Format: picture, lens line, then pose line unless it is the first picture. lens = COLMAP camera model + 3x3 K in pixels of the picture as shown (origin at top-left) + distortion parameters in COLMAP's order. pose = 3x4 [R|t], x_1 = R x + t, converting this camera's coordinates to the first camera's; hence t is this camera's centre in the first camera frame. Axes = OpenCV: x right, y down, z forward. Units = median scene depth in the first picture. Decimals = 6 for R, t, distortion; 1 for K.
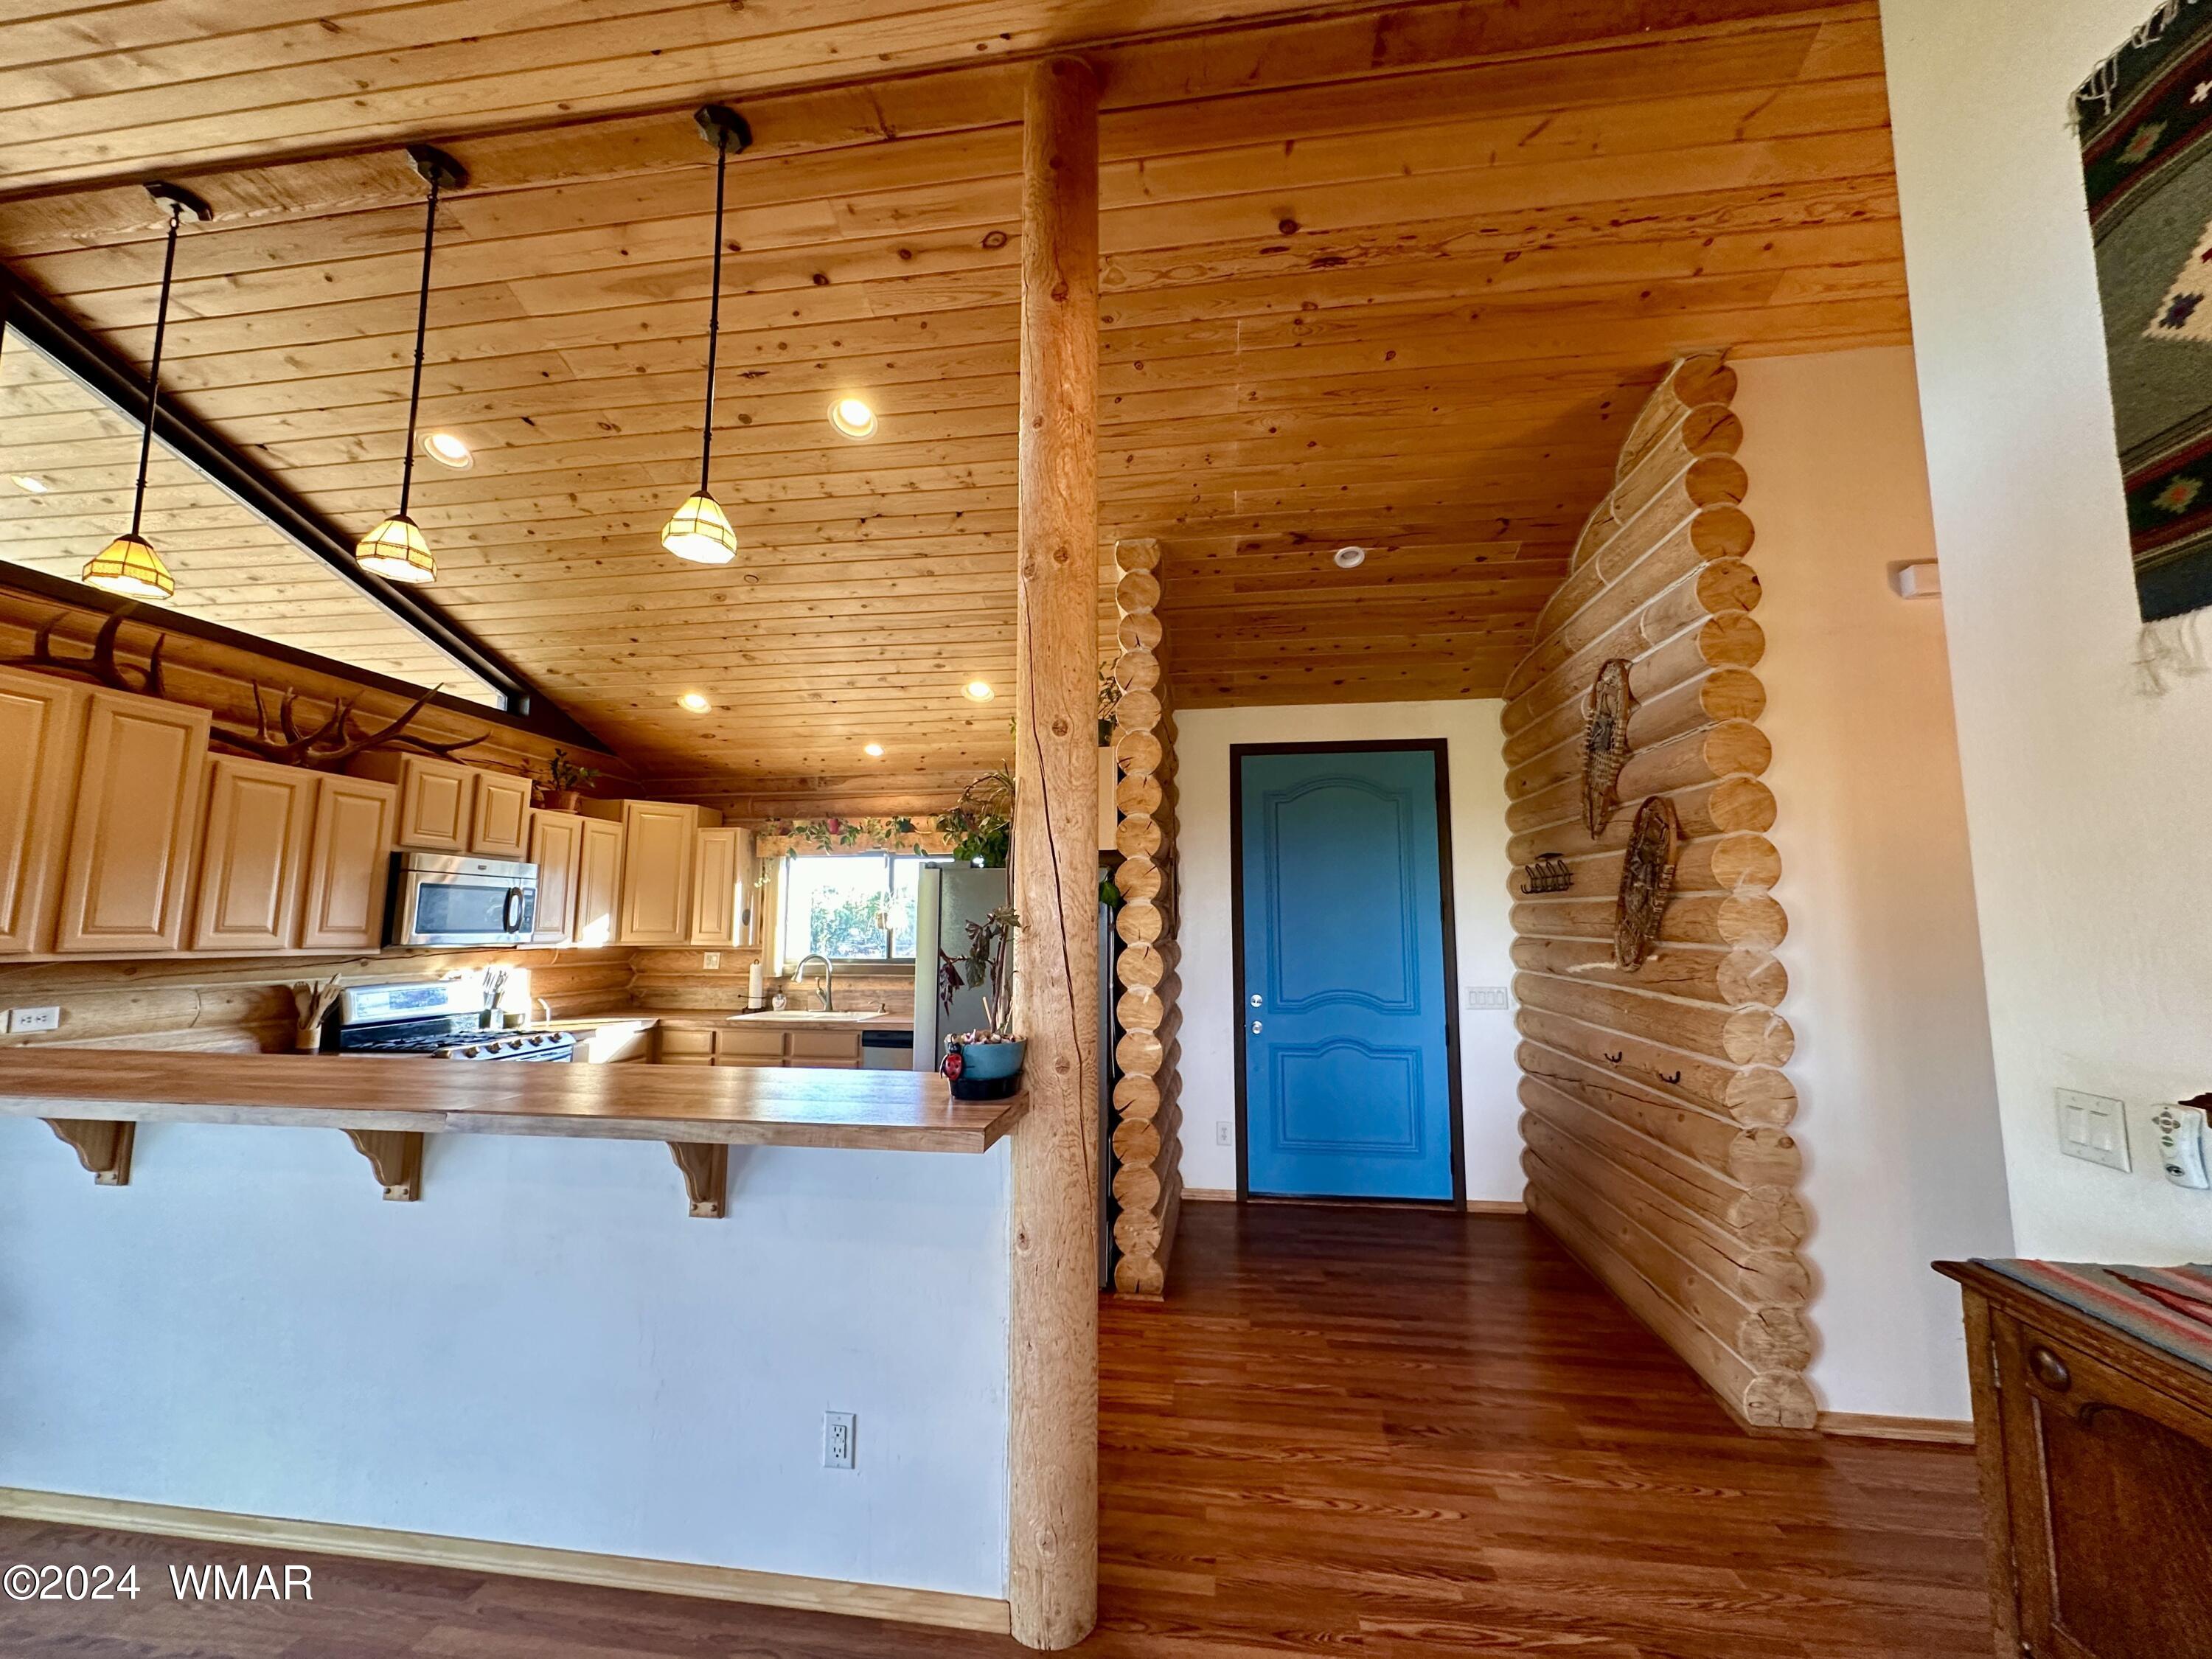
lens RADIAL K [[883.2, 0, 1104.5], [0, 883.2, 825.8], [0, 0, 1]] dist [-0.006305, 0.001728]
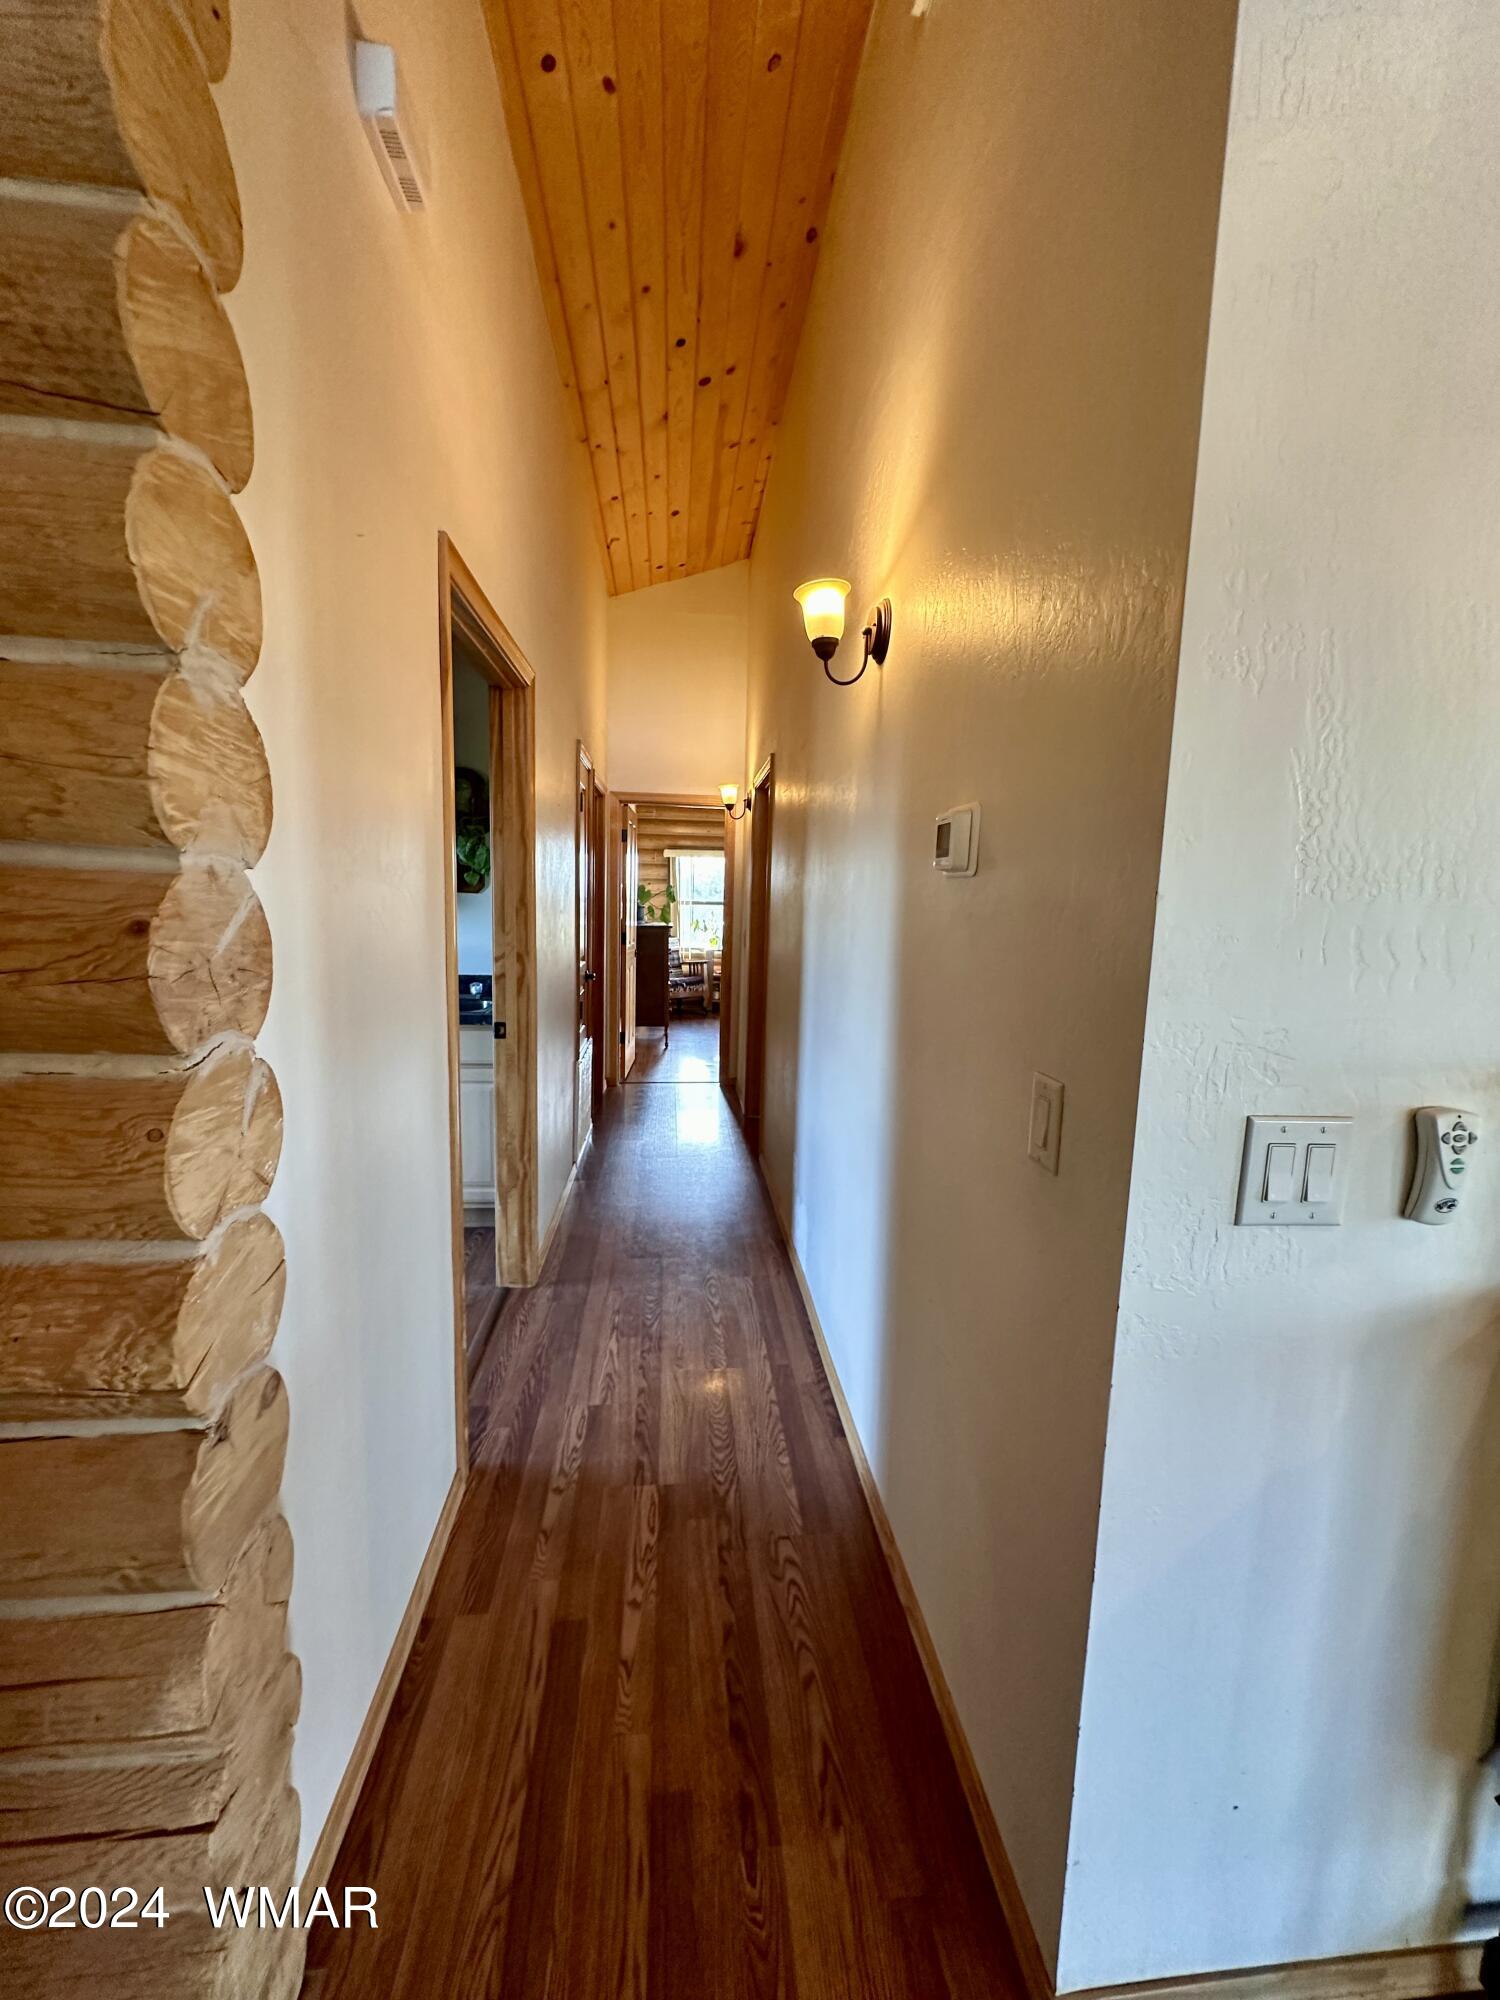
lens RADIAL K [[798.5, 0, 748.1], [0, 798.5, 1000.3], [0, 0, 1]] dist [-0.006305, 0.001728]
pose [[-0.227078, -0.126683, 0.965602, 0.148888], [-0.134308, 0.986103, 0.097788, 0.048138], [-0.964571, -0.107483, -0.240937, 0.316304]]
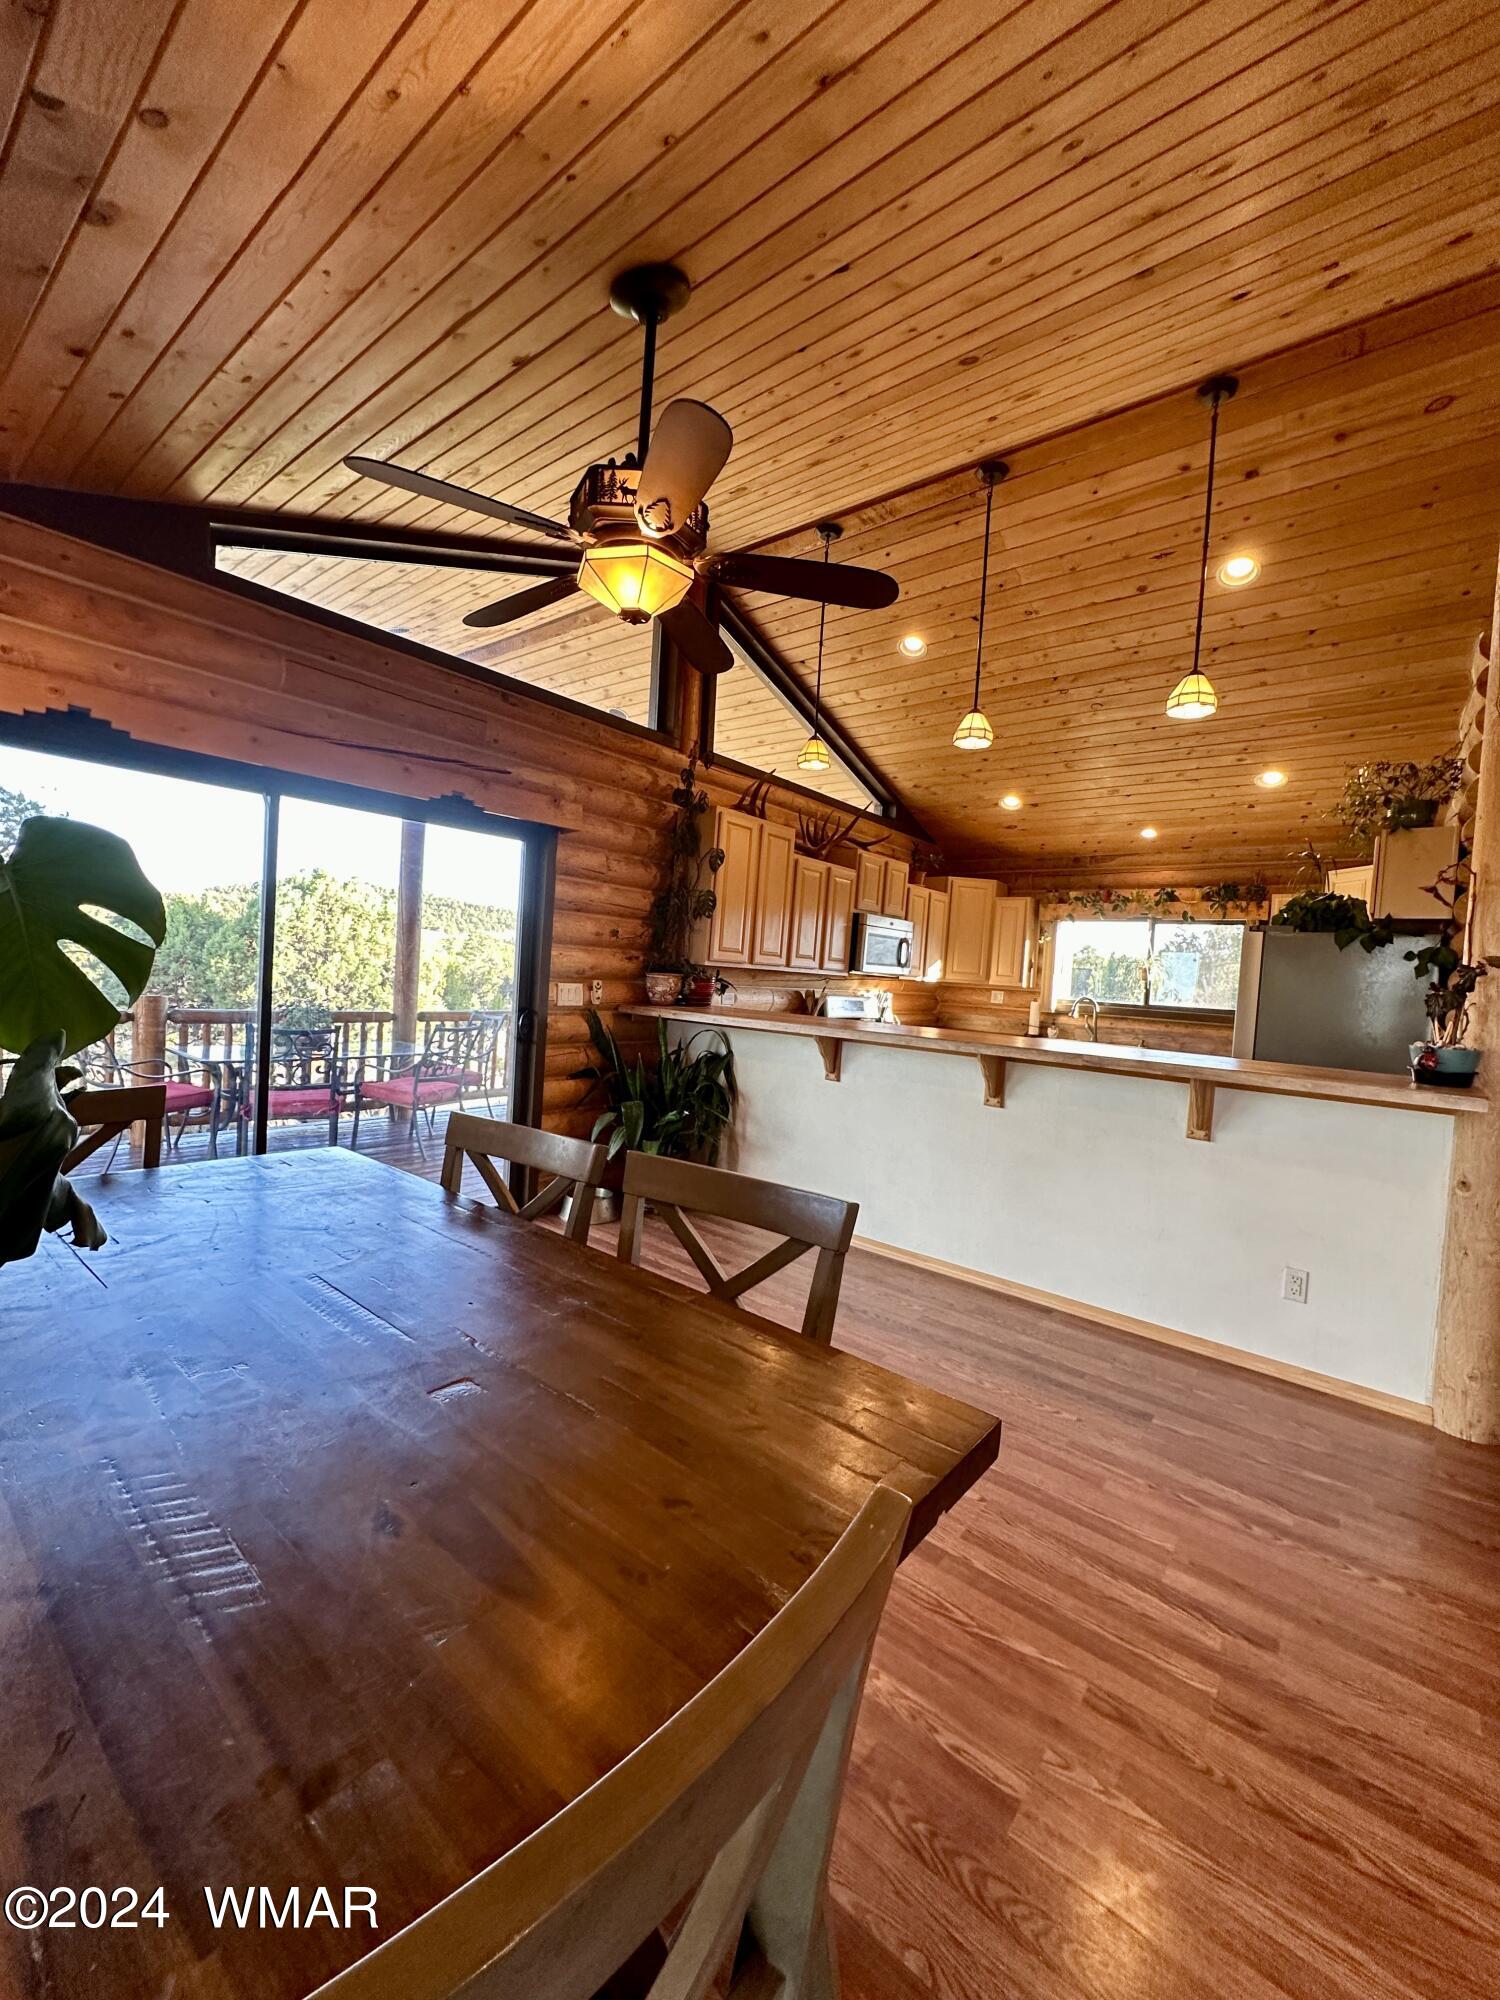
lens RADIAL K [[798.5, 0, 744.9], [0, 798.5, 1000.0], [0, 0, 1]] dist [-0.006305, 0.001728]
pose [[0.852188, 0.068784, -0.518695, -0.171937], [0.000433, 0.991229, 0.132156, -0.003957], [0.523236, -0.112846, 0.844683, -0.271333]]
